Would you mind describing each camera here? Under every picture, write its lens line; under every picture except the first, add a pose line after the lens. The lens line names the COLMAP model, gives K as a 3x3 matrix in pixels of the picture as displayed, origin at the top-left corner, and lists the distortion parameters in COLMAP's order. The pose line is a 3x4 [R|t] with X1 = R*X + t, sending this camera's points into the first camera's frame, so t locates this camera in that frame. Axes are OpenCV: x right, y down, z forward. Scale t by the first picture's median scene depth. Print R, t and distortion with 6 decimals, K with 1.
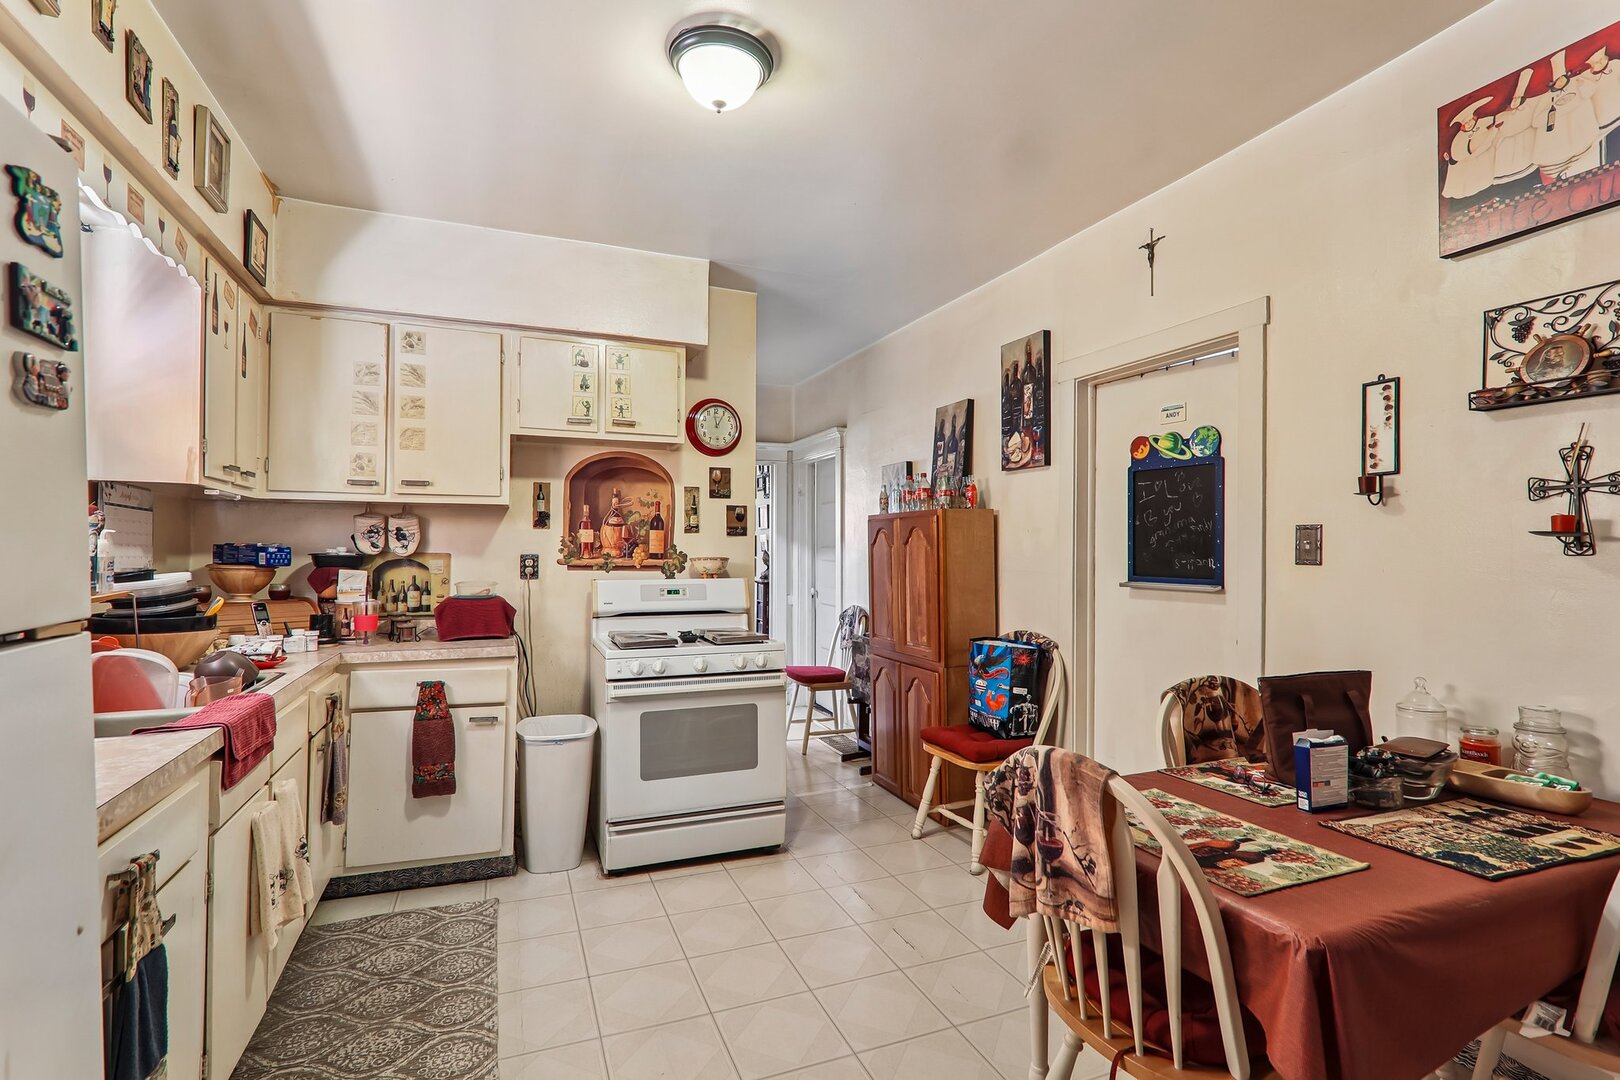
lens RADIAL K [[747.3, 0, 803.8], [0, 747.3, 545.3], [0, 0, 1]] dist [0.000999, 0.000511]
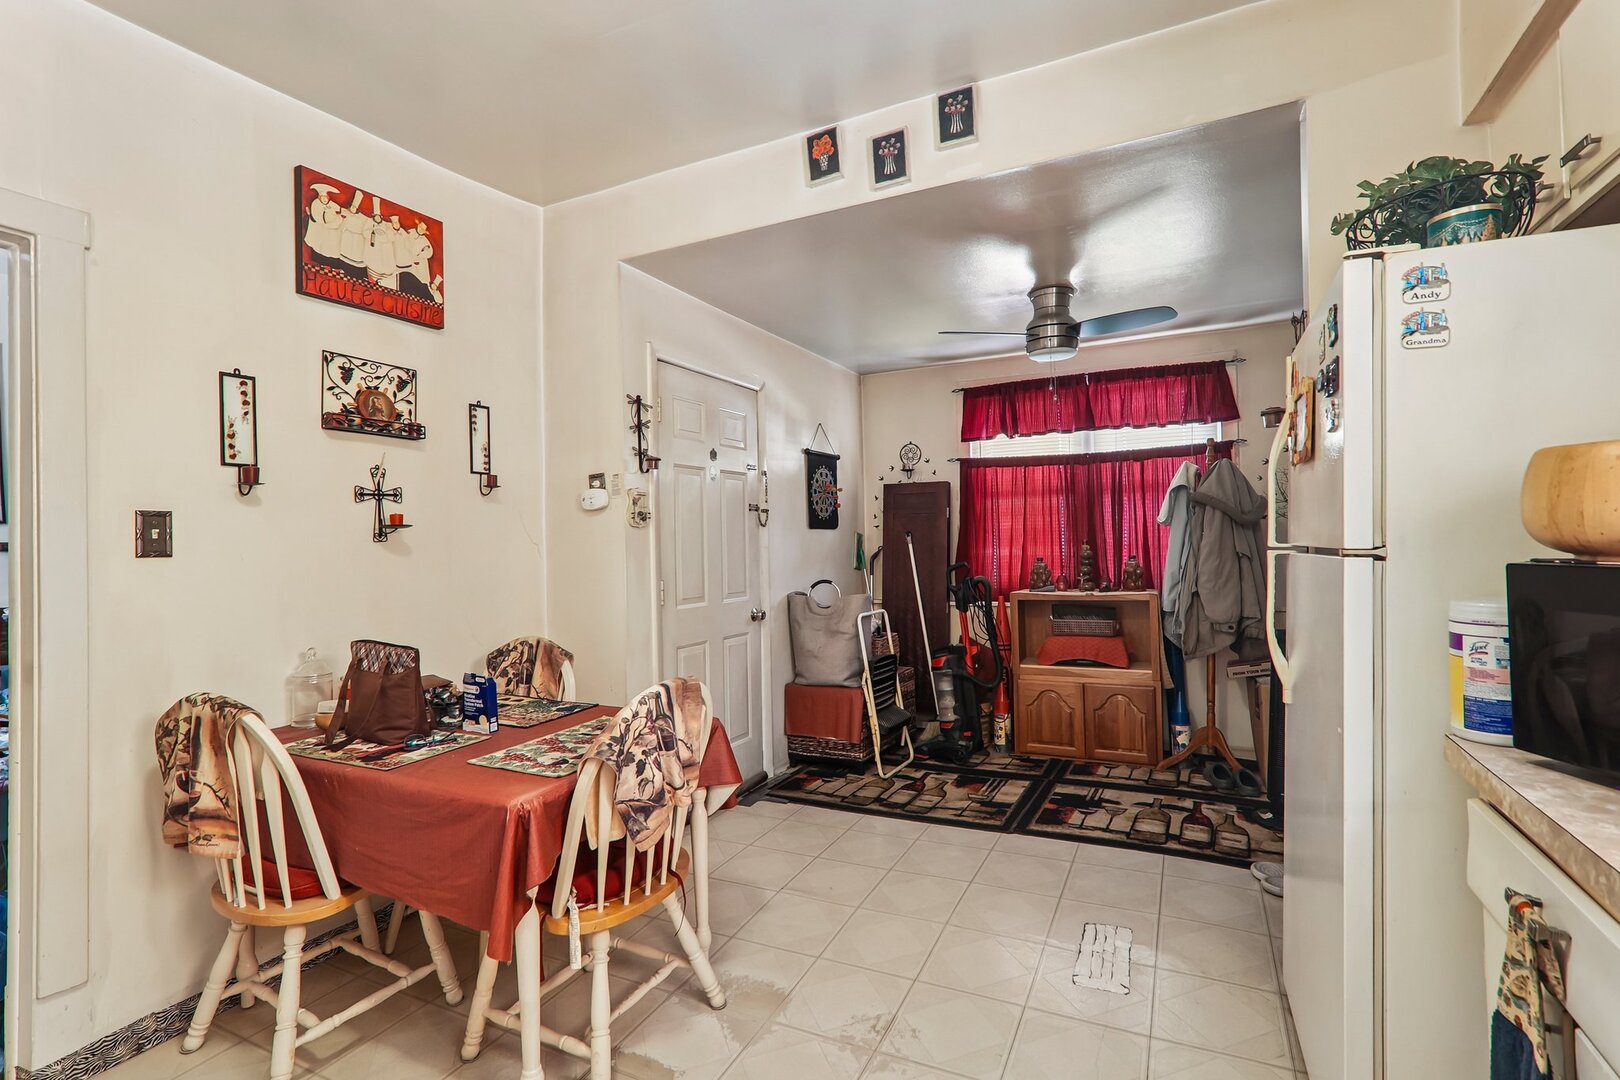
lens RADIAL K [[754.6, 0, 819.6], [0, 754.6, 535.6], [0, 0, 1]] dist [0.000229, 0.000058]
pose [[-0.669515, 0.018293, 0.742573, -0.363902], [0.017672, 0.999806, -0.008697, 0.016625], [-0.742588, 0.007299, -0.669709, 0.755540]]
